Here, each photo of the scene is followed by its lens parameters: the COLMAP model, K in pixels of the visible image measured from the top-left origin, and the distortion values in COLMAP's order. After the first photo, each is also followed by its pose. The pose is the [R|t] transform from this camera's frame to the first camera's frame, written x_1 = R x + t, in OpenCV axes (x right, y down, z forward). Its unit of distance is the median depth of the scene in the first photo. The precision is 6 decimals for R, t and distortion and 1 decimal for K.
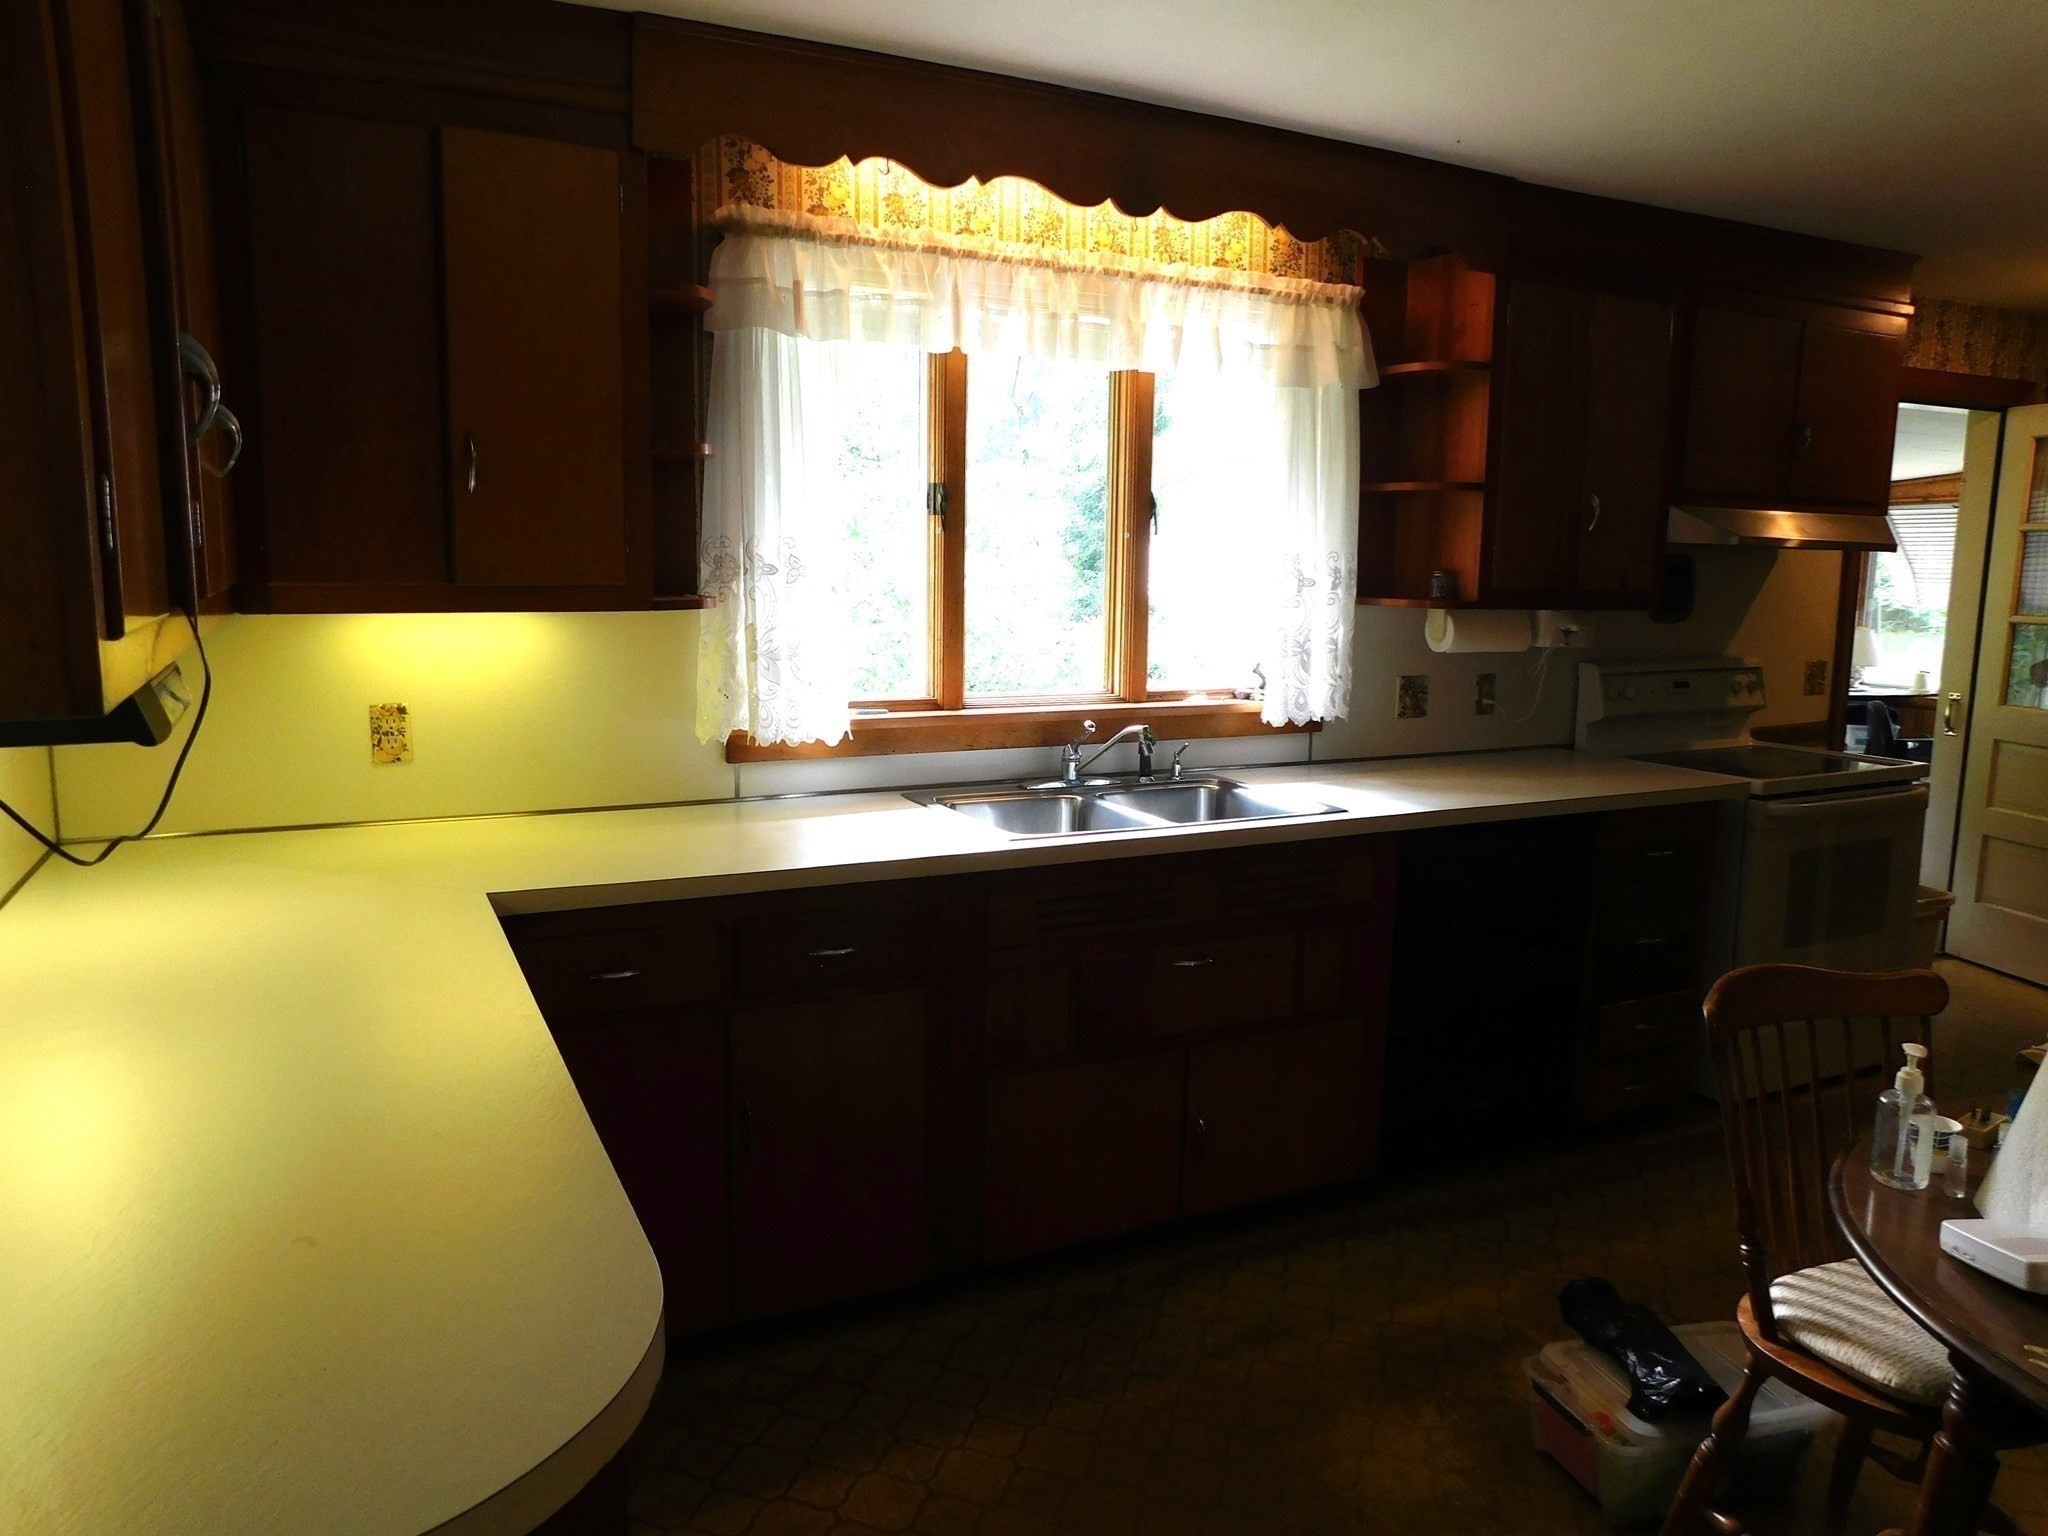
lens RADIAL K [[1409.3, 0, 982.0], [0, 1409.3, 763.1], [0, 0, 1]] dist [-0.051239, 0.050525]
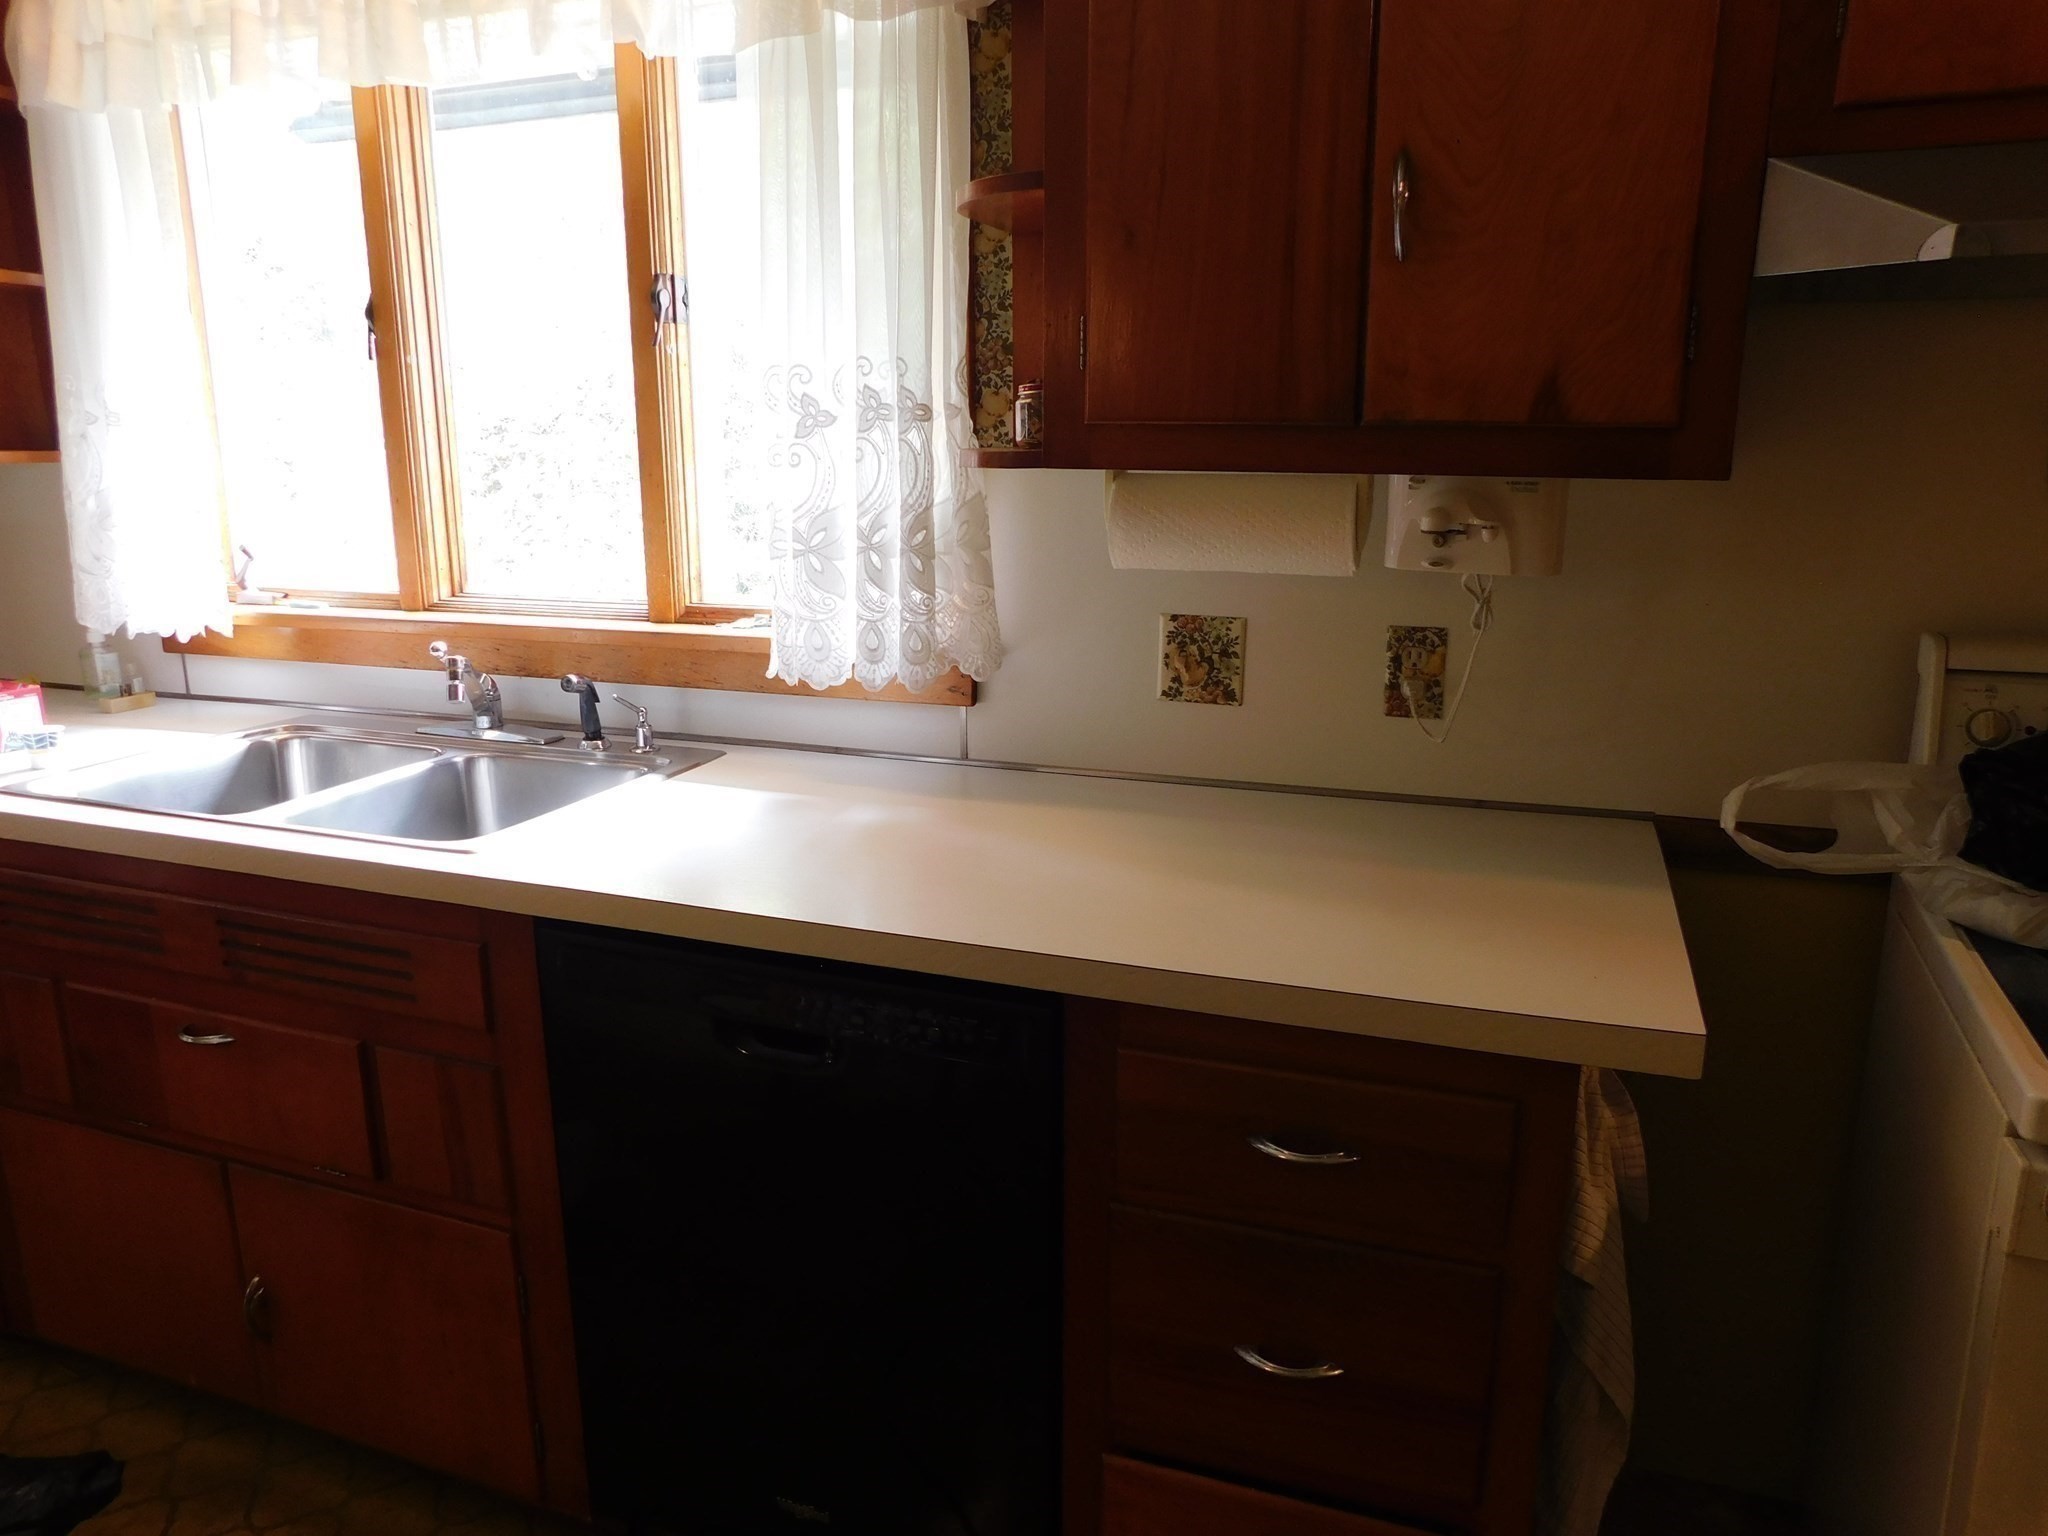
lens RADIAL K [[1409.3, 0, 982.0], [0, 1409.3, 763.1], [0, 0, 1]] dist [-0.051239, 0.050525]
pose [[0.680486, 0.137453, -0.719754, 0.611629], [-0.103103, 0.990438, 0.091669, -0.048907], [0.725471, 0.011829, 0.688151, 0.615416]]
